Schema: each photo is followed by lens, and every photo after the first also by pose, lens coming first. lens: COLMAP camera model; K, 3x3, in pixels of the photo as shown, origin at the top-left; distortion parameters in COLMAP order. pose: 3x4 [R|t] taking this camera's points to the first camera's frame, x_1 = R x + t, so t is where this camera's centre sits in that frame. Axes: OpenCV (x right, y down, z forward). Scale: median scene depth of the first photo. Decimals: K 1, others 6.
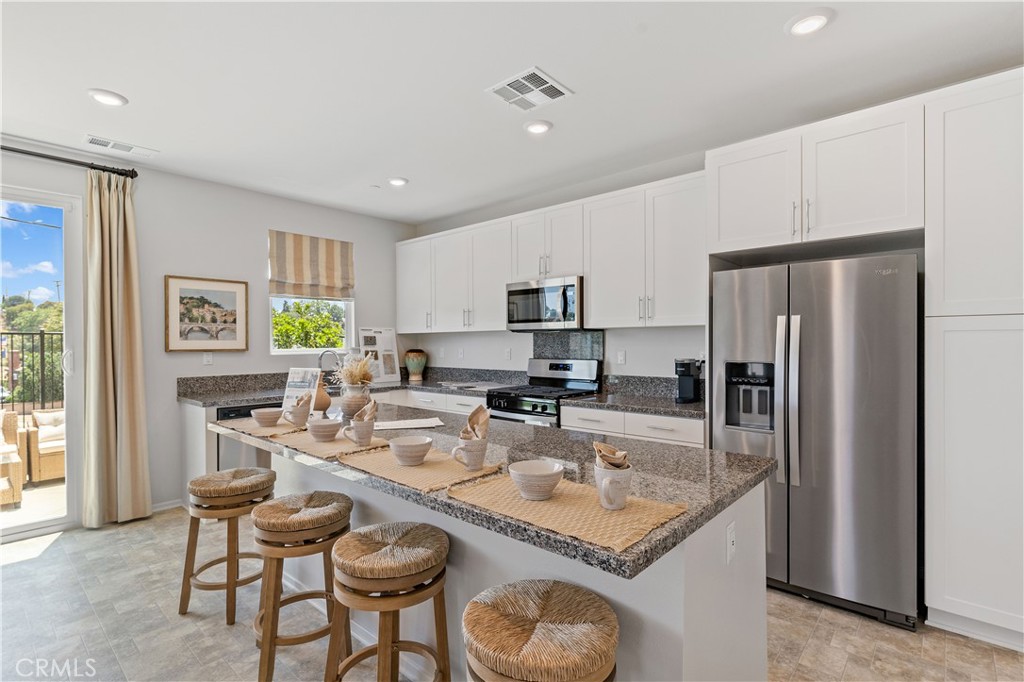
lens RADIAL K [[490.4, 0, 505.1], [0, 490.4, 337.9], [0, 0, 1]] dist [0.005544, -0.003046]
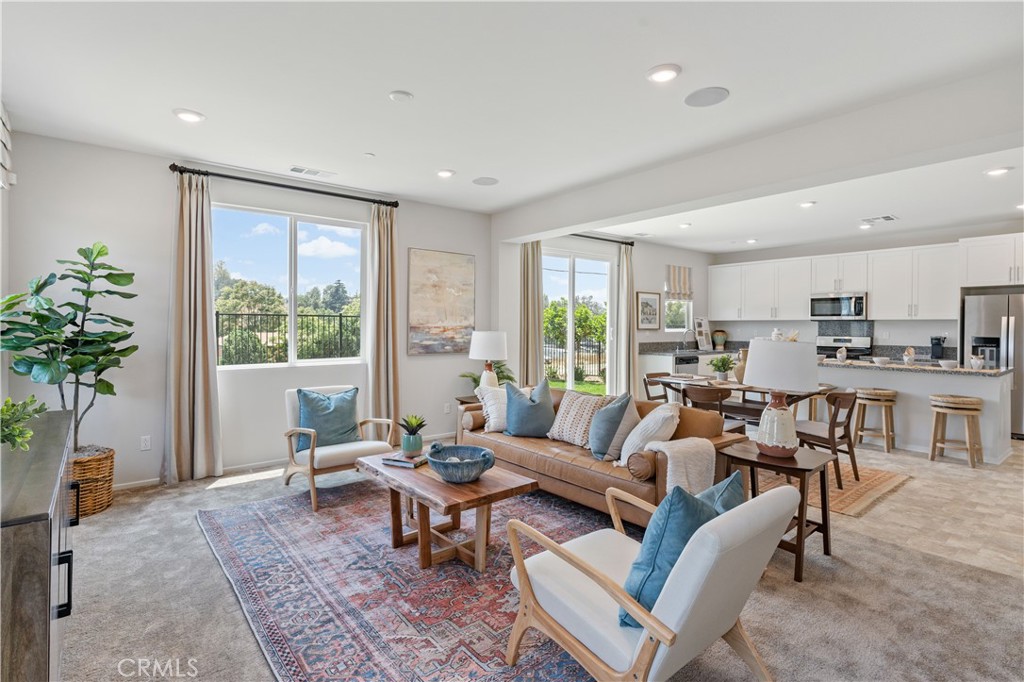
lens RADIAL K [[490.4, 0, 505.4], [0, 490.4, 341.0], [0, 0, 1]] dist [0.005544, -0.003046]
pose [[0.989769, 0.014670, -0.141926, -0.909472], [-0.008759, 0.999072, 0.042179, -0.005414], [0.142413, -0.040505, 0.988978, -1.035747]]
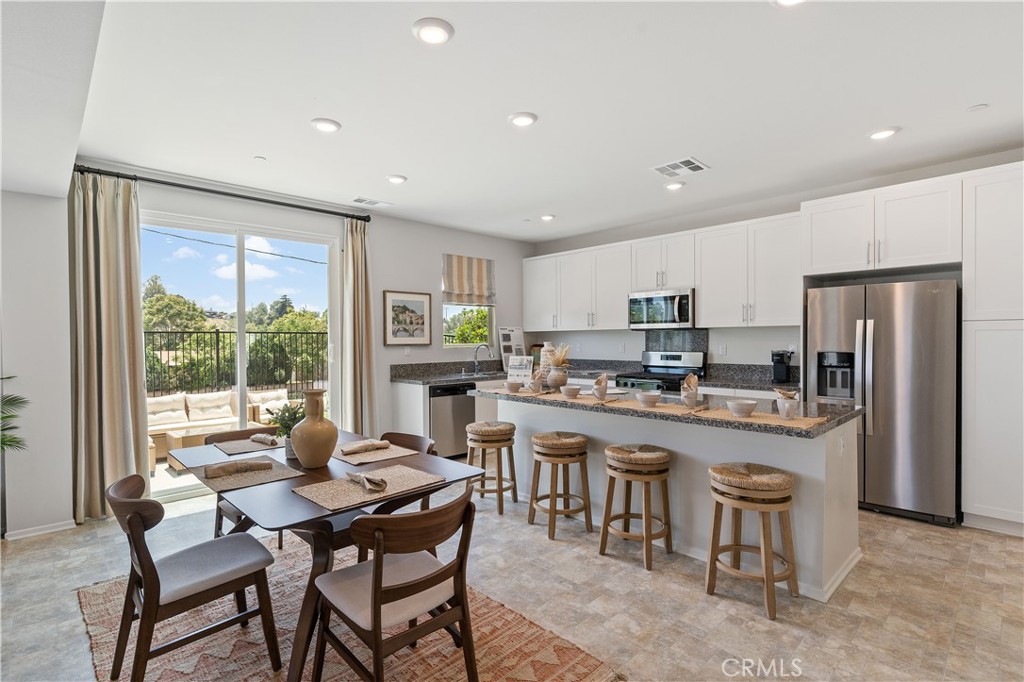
lens RADIAL K [[490.4, 0, 503.8], [0, 490.4, 337.7], [0, 0, 1]] dist [0.005544, -0.003046]
pose [[0.997434, -0.001622, -0.071579, -0.248567], [0.002068, 0.999979, 0.006151, -0.001981], [0.071567, -0.006283, 0.997416, -0.341885]]
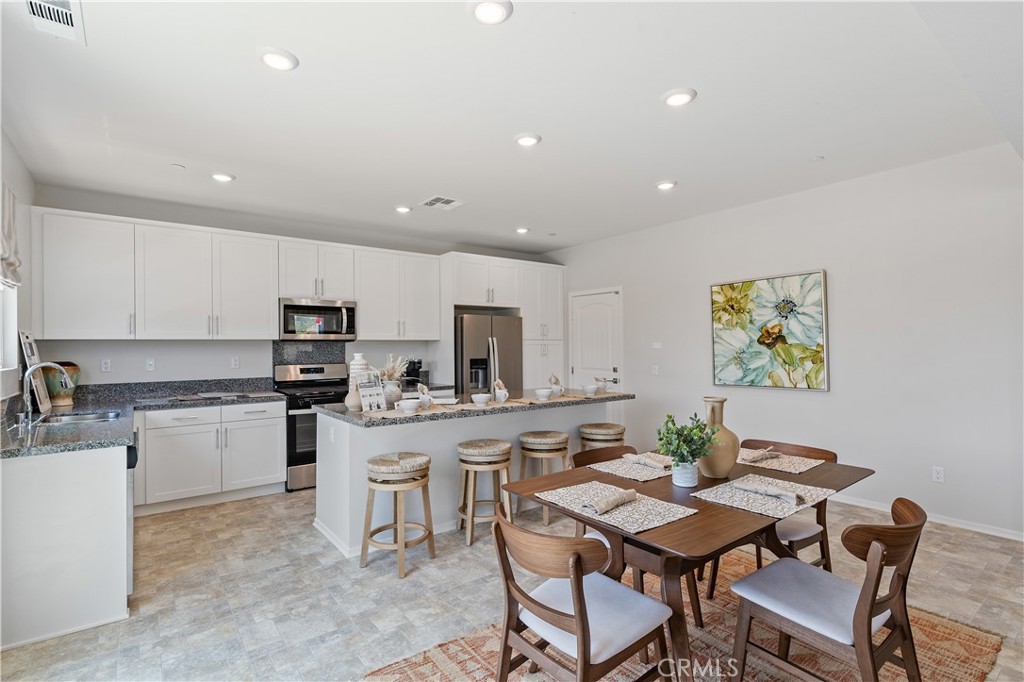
lens RADIAL K [[490.4, 0, 510.5], [0, 490.4, 341.9], [0, 0, 1]] dist [0.005544, -0.003046]
pose [[0.168761, 0.016925, 0.985512, -1.063740], [0.000996, 0.999849, -0.017342, 0.009436], [-0.985657, 0.003908, 0.168718, 0.322748]]
